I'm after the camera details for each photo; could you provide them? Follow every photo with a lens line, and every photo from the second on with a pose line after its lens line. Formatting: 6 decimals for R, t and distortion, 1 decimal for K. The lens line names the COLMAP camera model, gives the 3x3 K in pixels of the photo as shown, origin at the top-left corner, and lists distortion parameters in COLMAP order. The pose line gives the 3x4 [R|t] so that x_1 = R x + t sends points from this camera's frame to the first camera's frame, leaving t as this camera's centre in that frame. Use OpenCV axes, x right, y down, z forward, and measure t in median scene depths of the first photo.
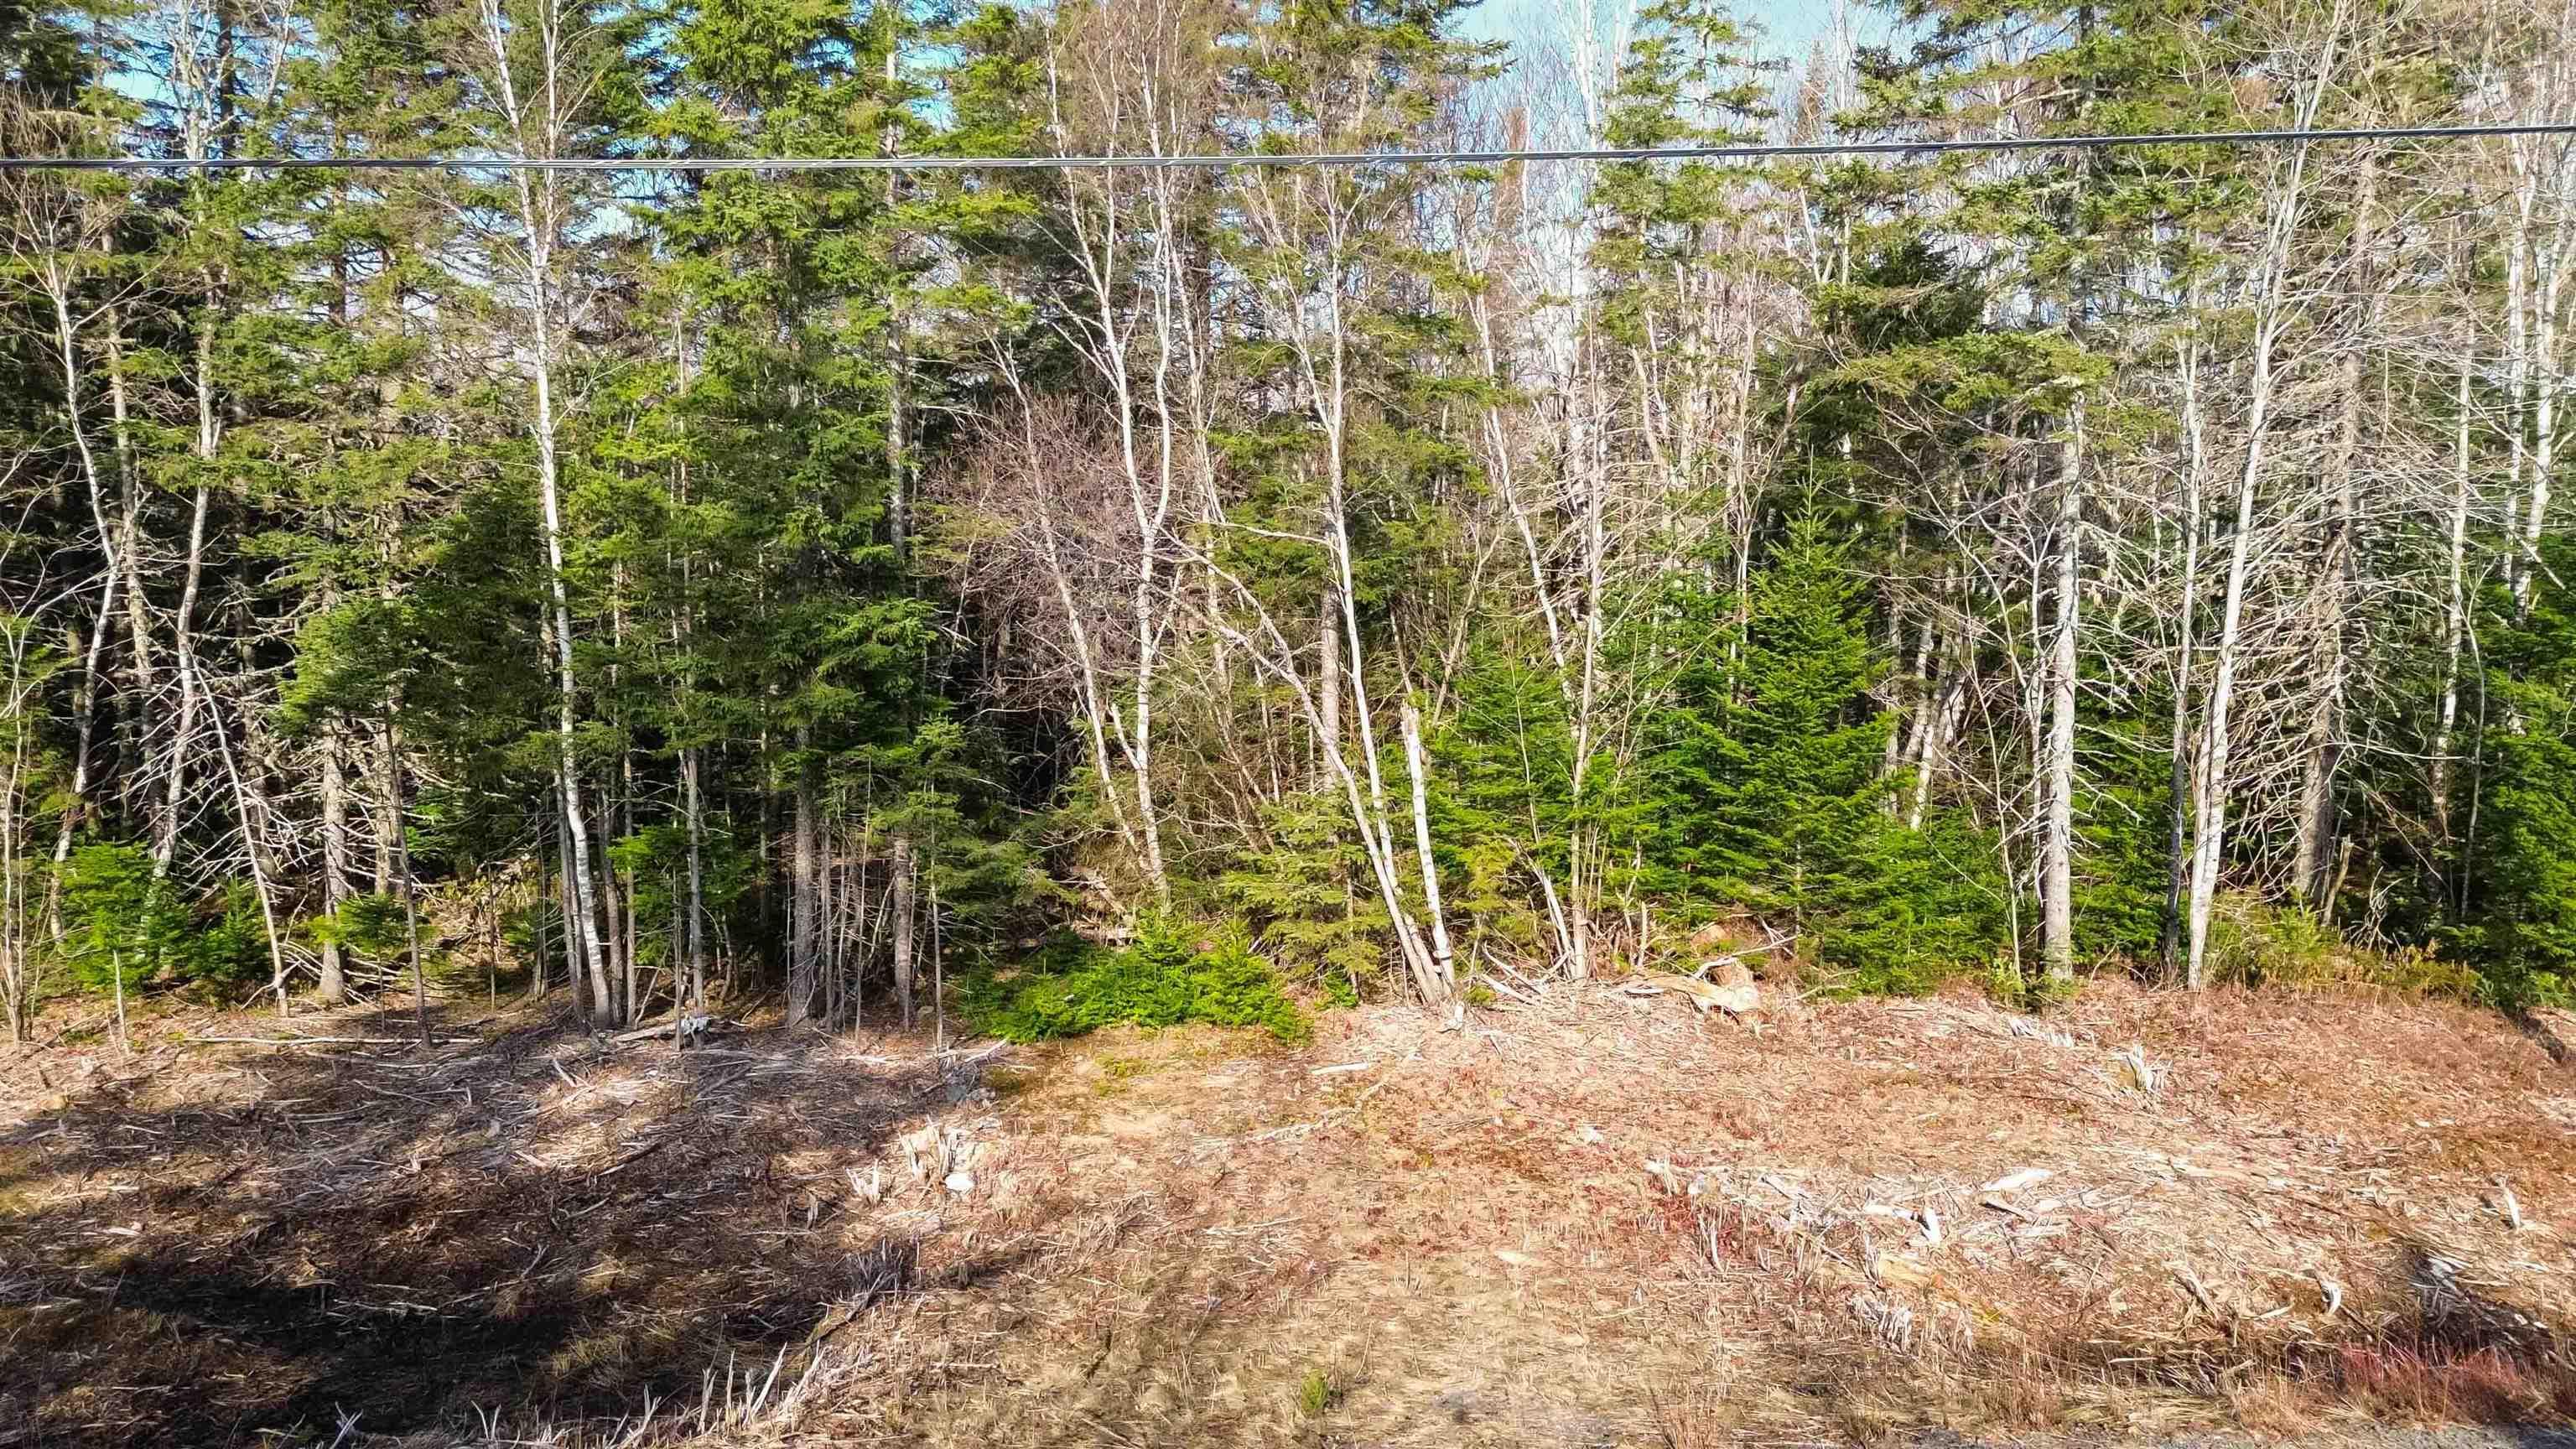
lens RADIAL K [[1834.1, 0, 1280.0], [0, 1834.1, 714.7], [0, 0, 1]] dist [0.066077, -0.064531]
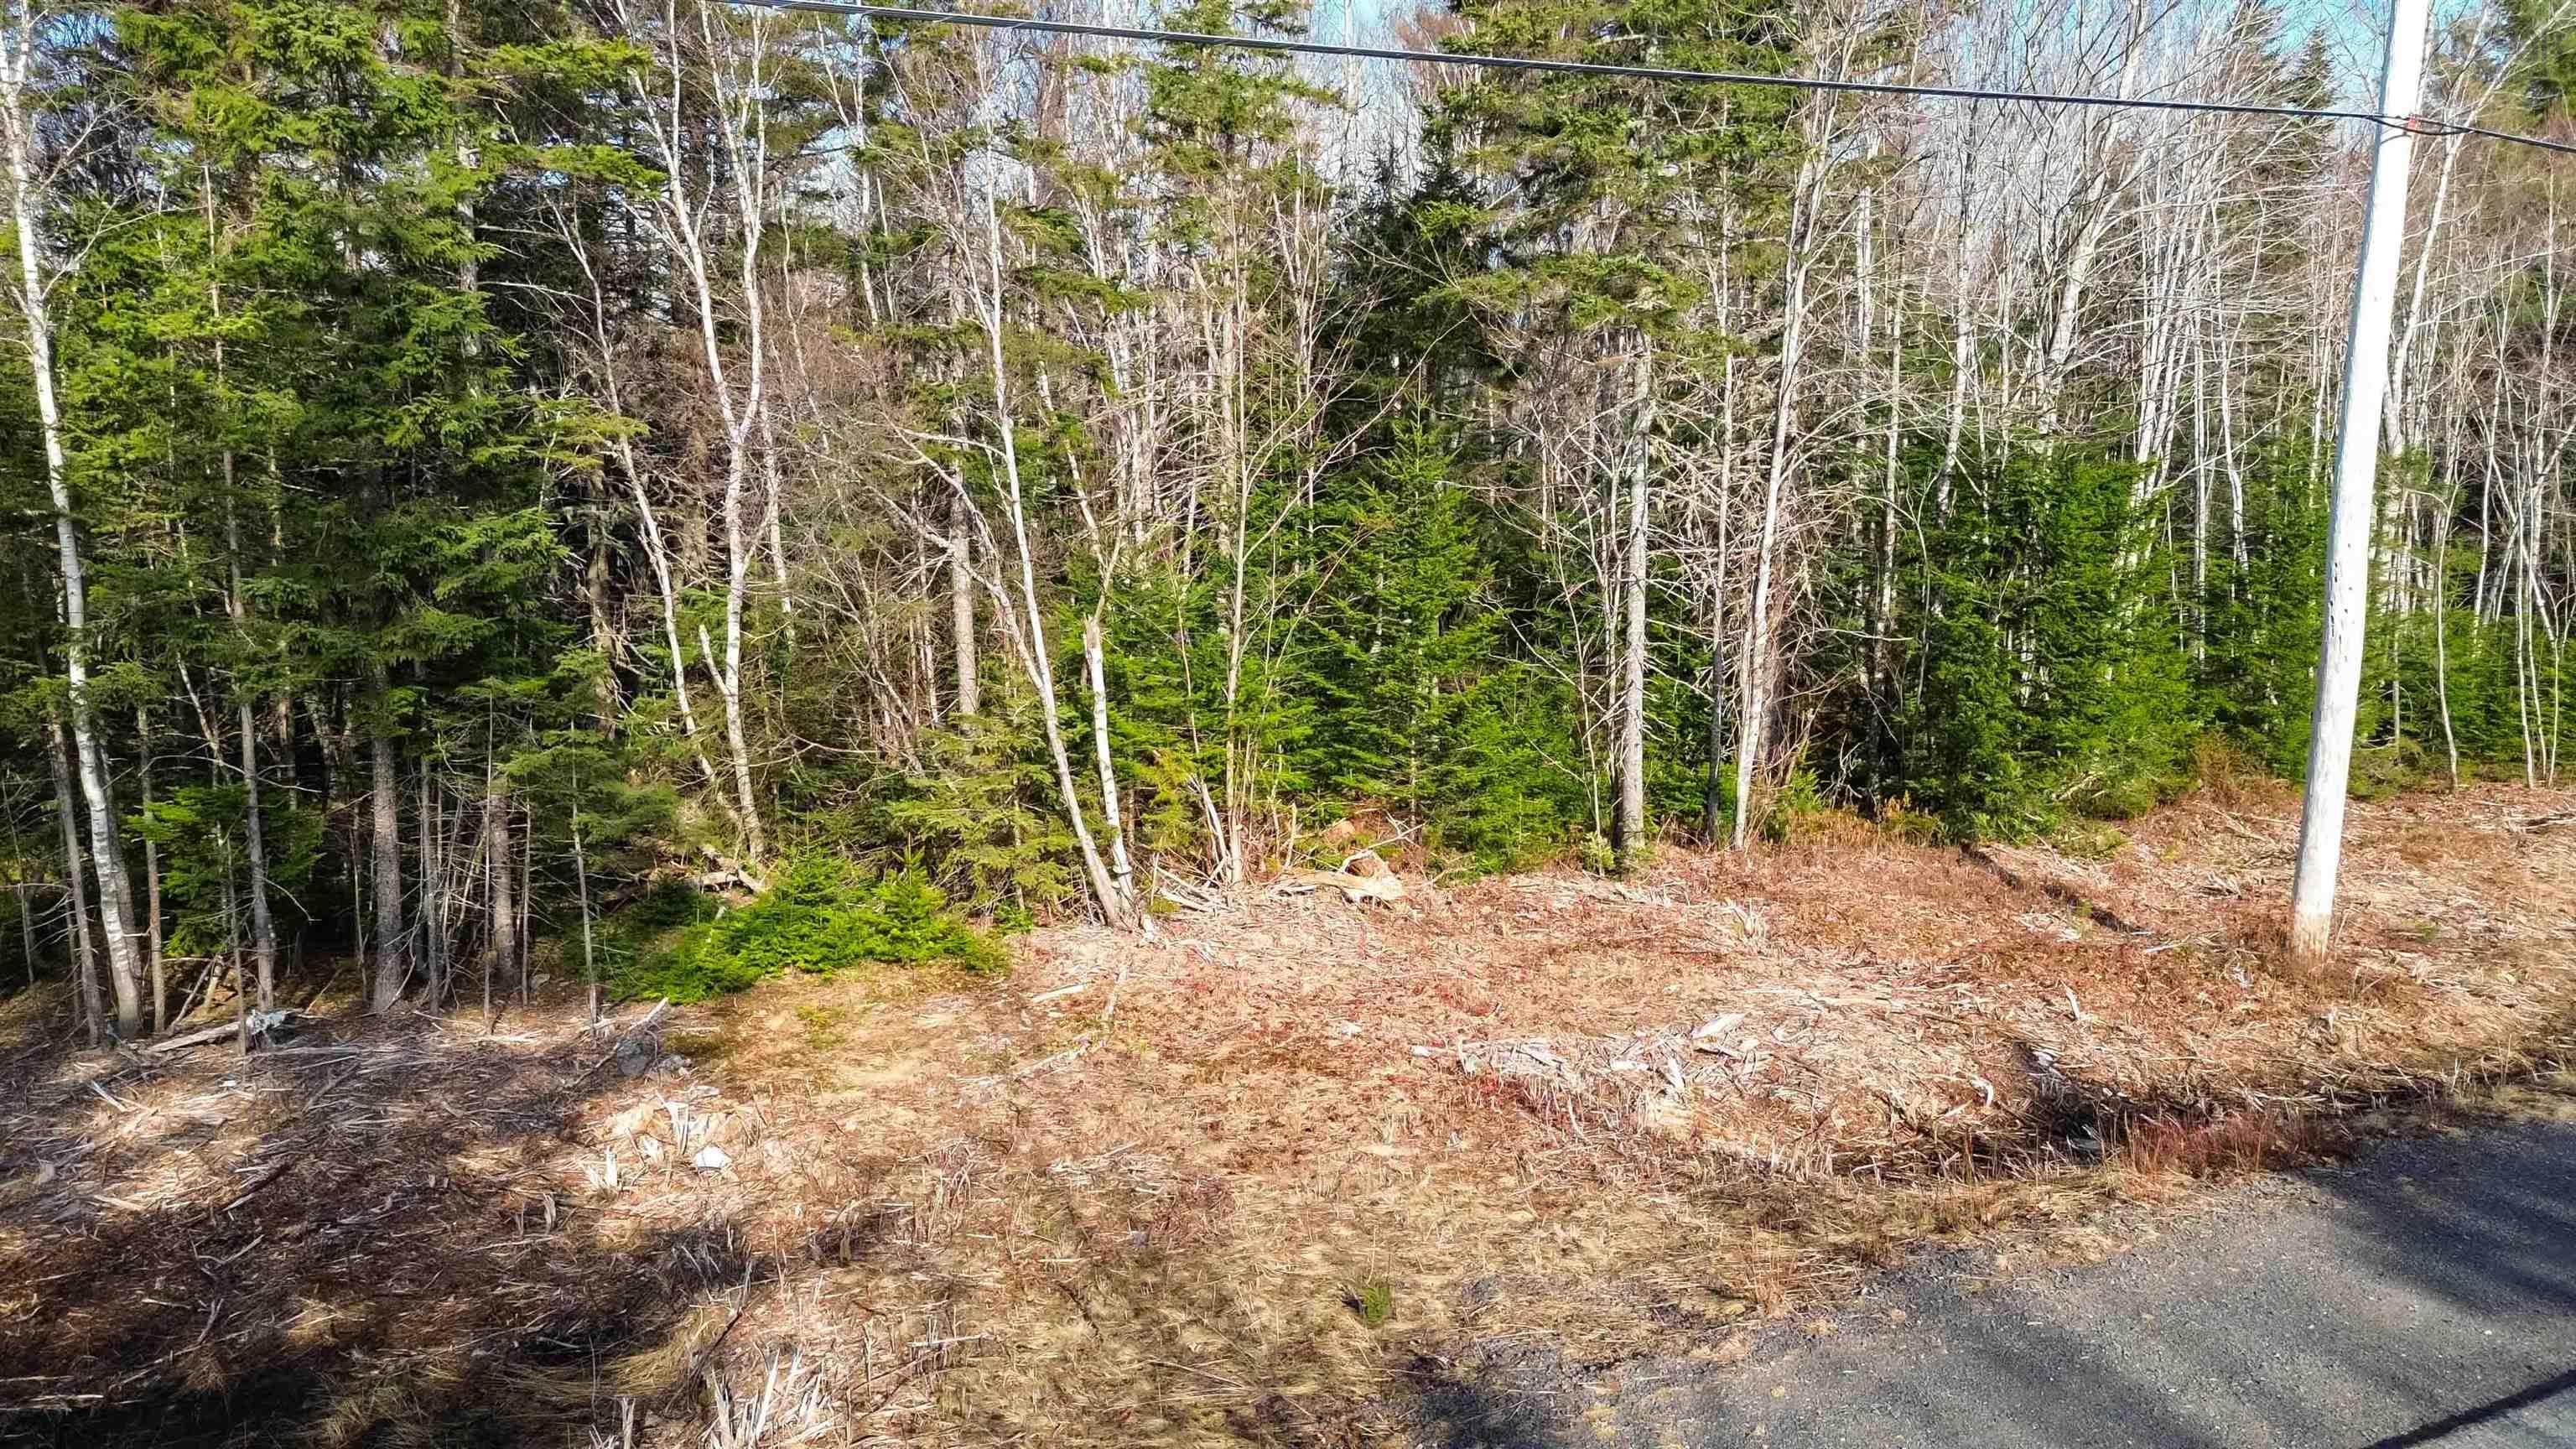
lens RADIAL K [[1834.1, 0, 1291.6], [0, 1834.1, 726.5], [0, 0, 1]] dist [0.066077, -0.064531]
pose [[0.928698, -0.047945, 0.367724, -0.193869], [0.028014, 0.997844, 0.059351, -0.002391], [-0.369777, -0.044818, 0.928039, 0.054682]]
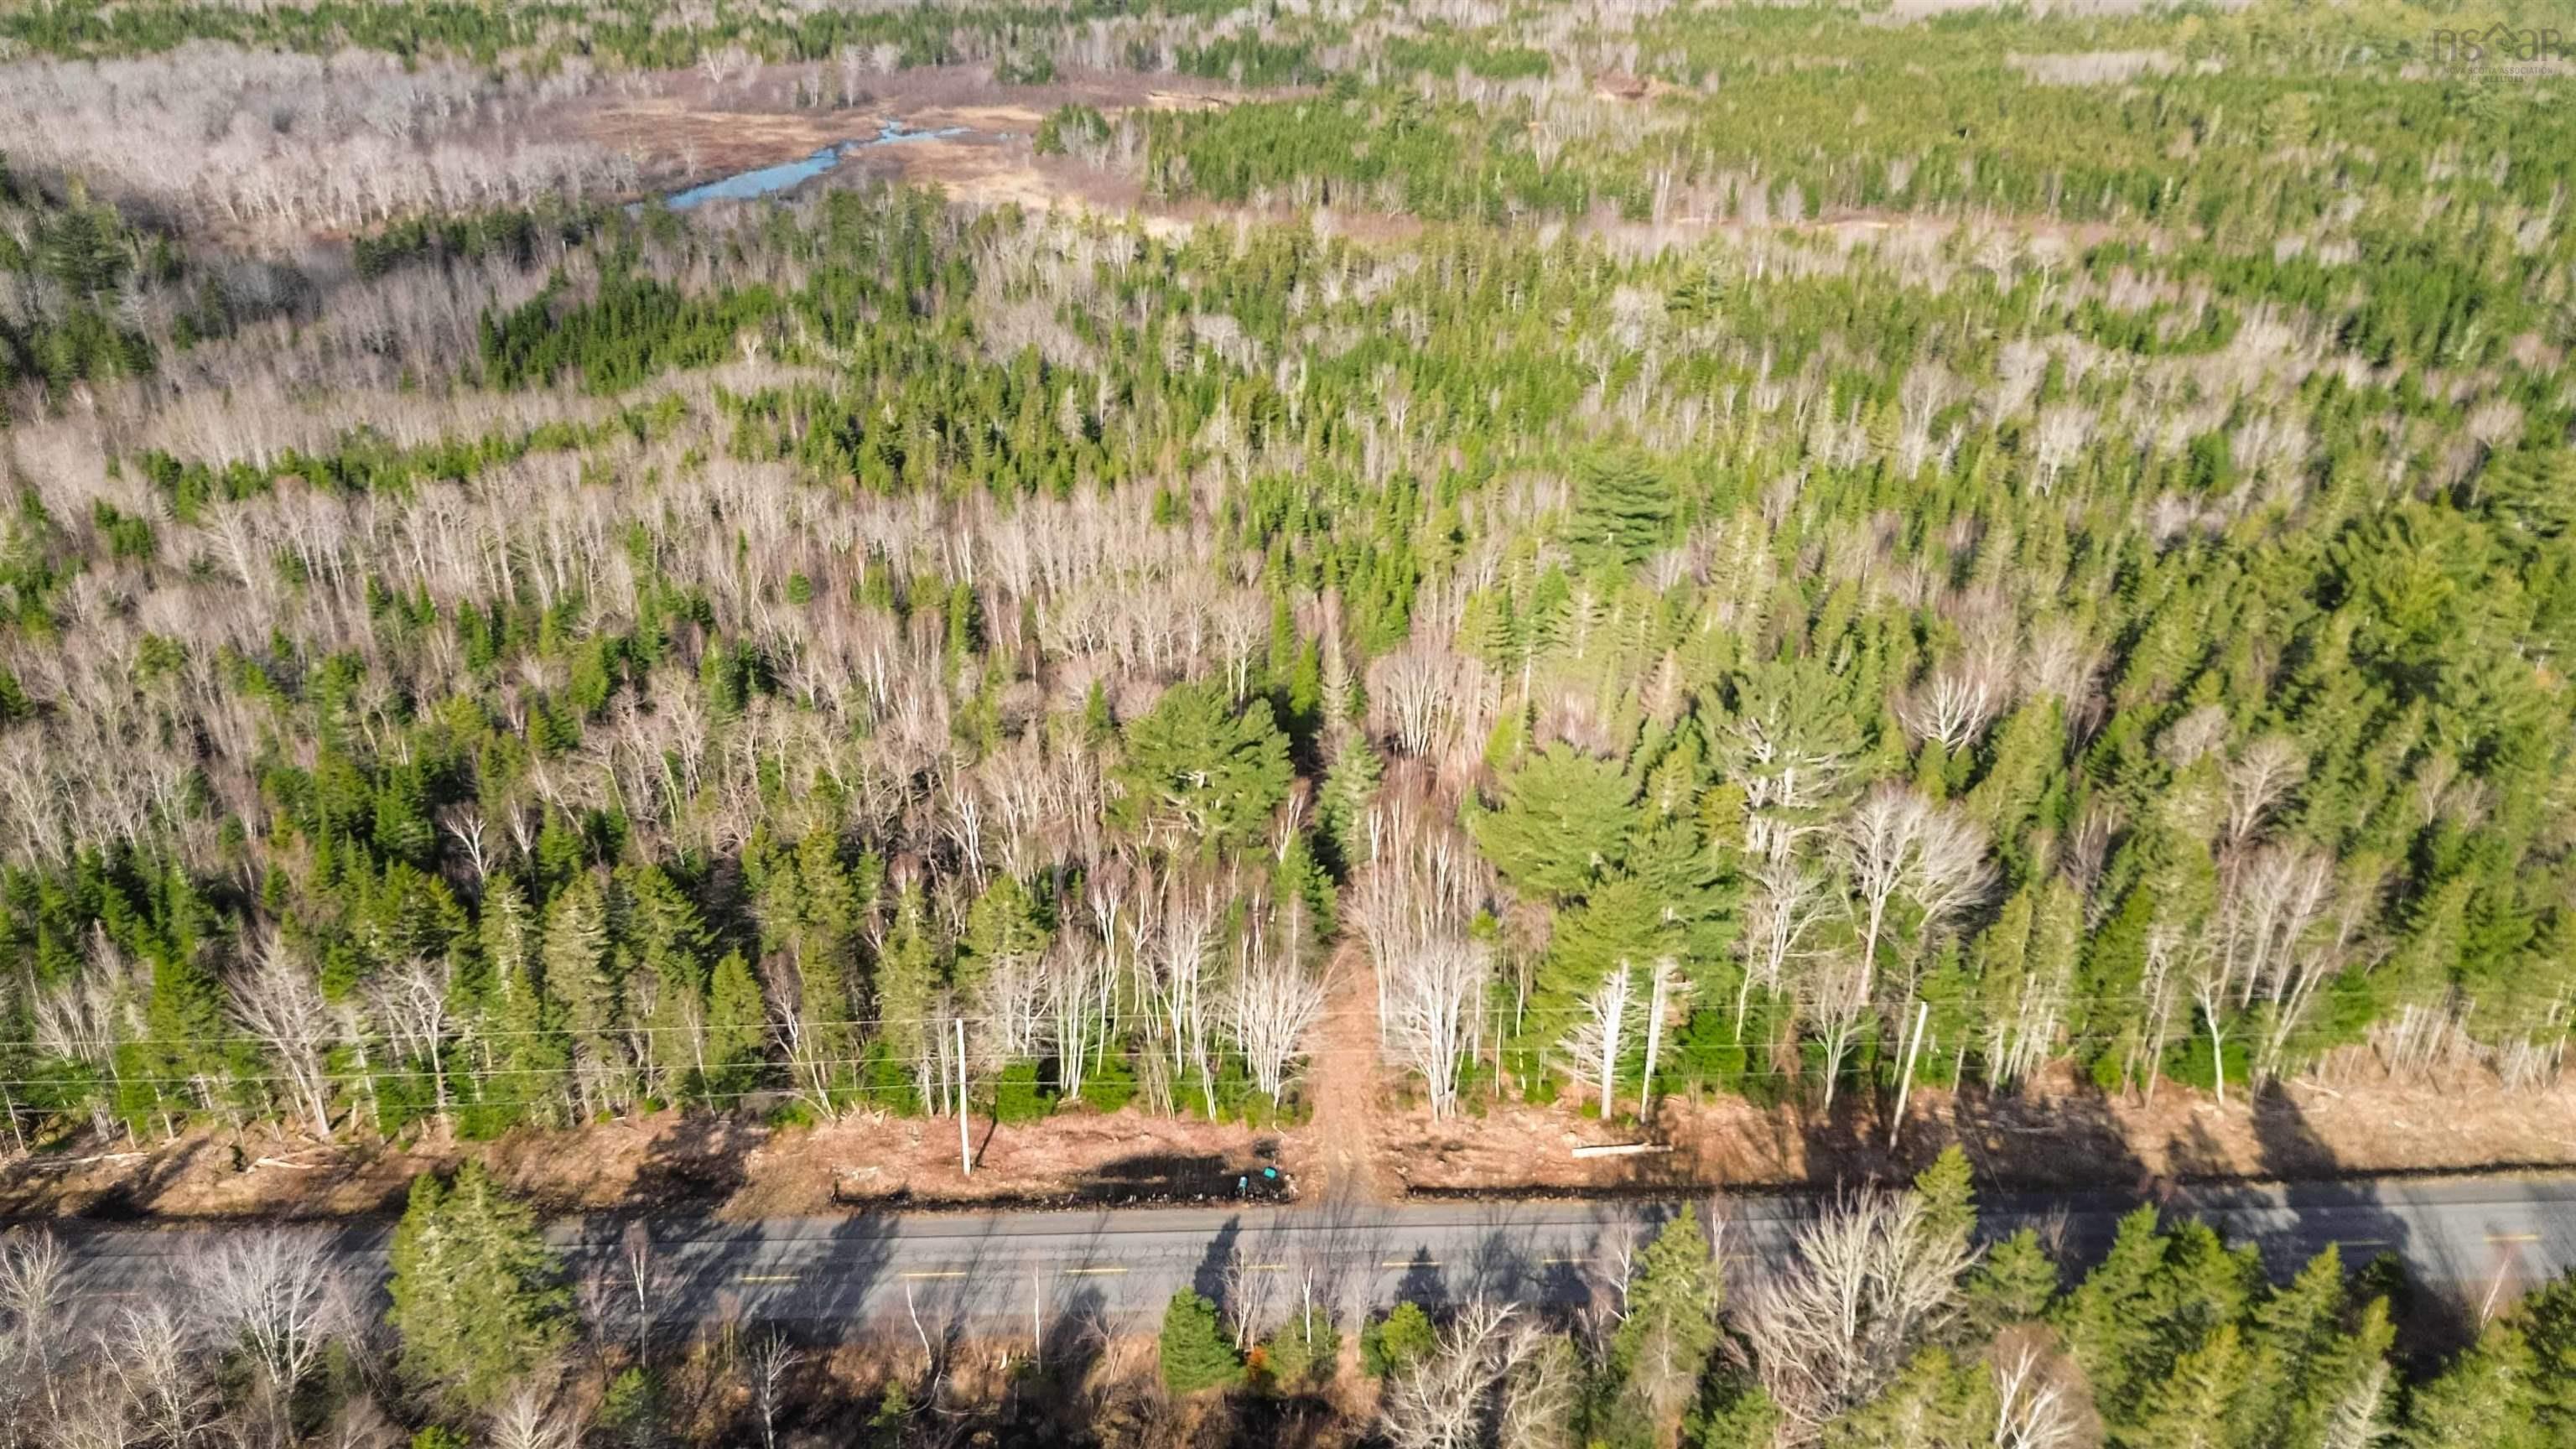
lens RADIAL K [[1834.1, 0, 1289.6], [0, 1834.1, 722.9], [0, 0, 1]] dist [0.066077, -0.064531]
pose [[0.997354, 0.031178, -0.065678, 2.379965], [-0.004270, 0.926941, 0.375182, -4.143876], [0.072577, -0.373909, 0.924622, -5.118766]]
